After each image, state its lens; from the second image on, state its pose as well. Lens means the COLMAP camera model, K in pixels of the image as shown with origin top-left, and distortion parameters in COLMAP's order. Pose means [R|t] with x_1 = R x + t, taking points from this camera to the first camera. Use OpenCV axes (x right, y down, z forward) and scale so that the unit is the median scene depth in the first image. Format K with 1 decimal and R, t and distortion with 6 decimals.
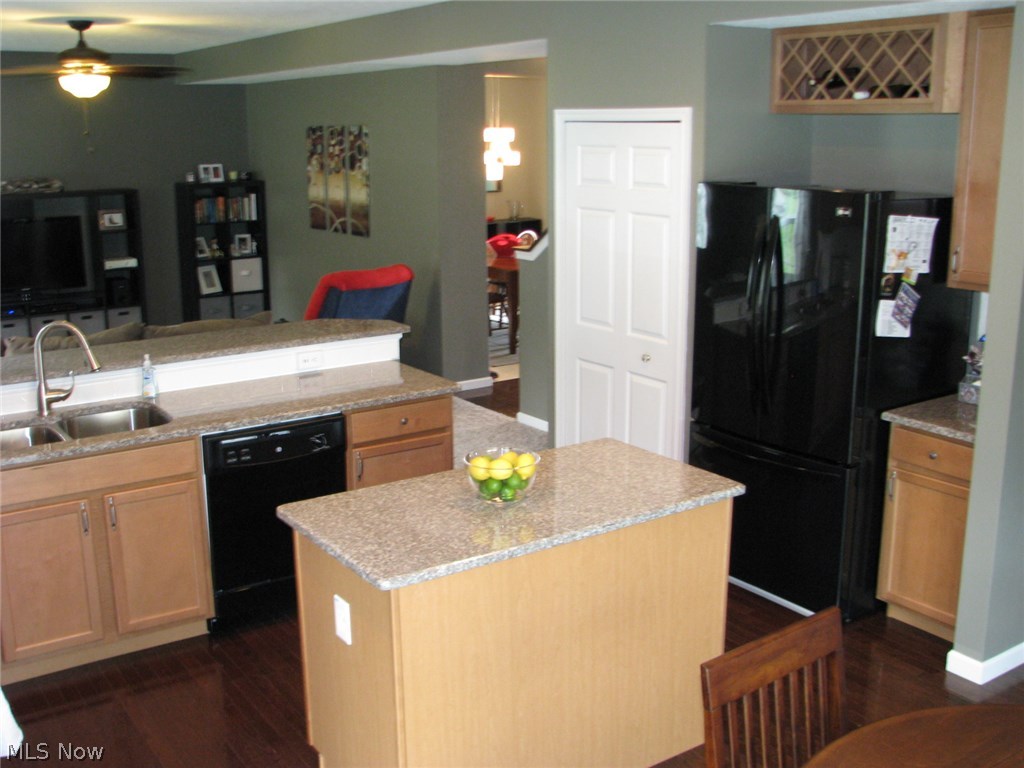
lens RADIAL K [[1113.8, 0, 513.2], [0, 1113.8, 348.0], [0, 0, 1]] dist [-0.175160, 0.240339]
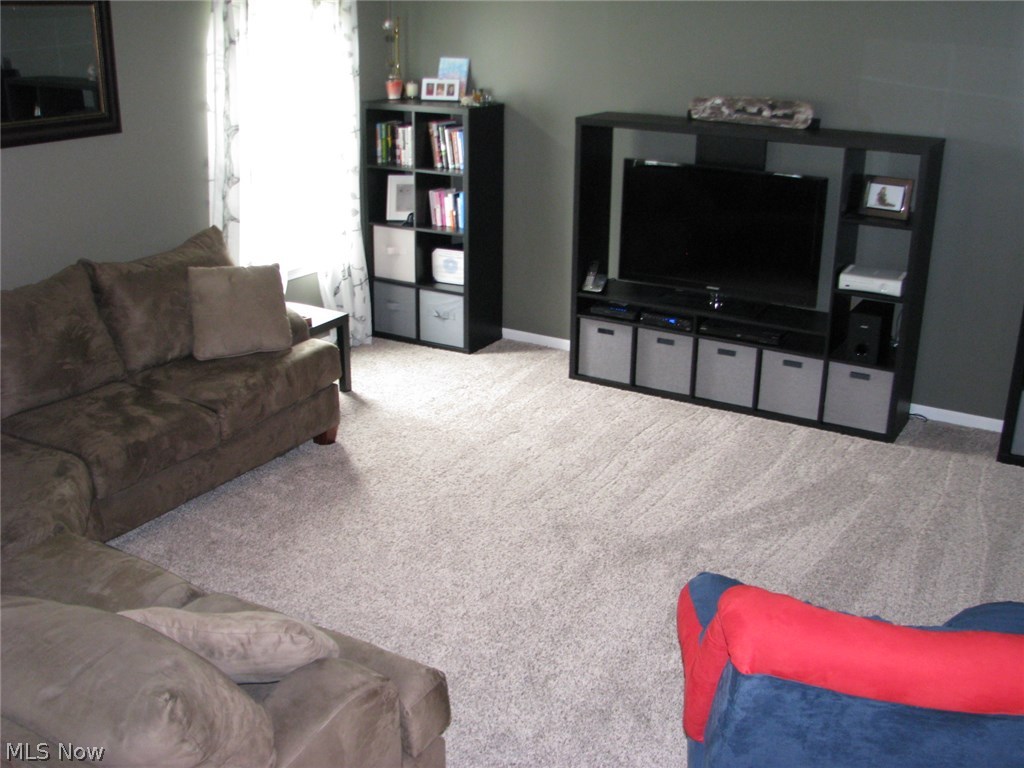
lens RADIAL K [[1113.8, 0, 513.2], [0, 1113.8, 348.0], [0, 0, 1]] dist [-0.175160, 0.240339]
pose [[0.414306, 0.293631, -0.861471, 0.050002], [-0.193961, 0.953269, 0.231640, -0.273650], [0.889230, 0.071122, 0.451898, 1.251912]]
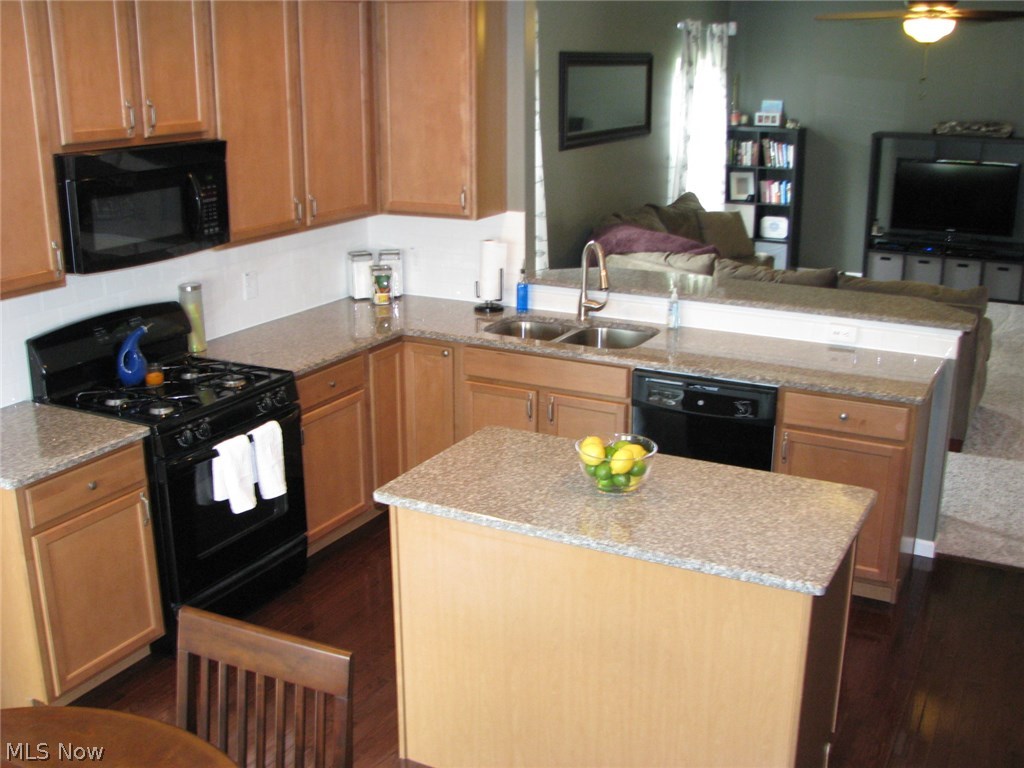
lens RADIAL K [[1113.8, 0, 513.2], [0, 1113.8, 348.0], [0, 0, 1]] dist [-0.175160, 0.240339]
pose [[0.471759, 0.235617, -0.849664, 0.480247], [-0.183803, 0.968744, 0.166586, -0.081162], [0.862357, 0.077582, 0.500321, 0.291400]]
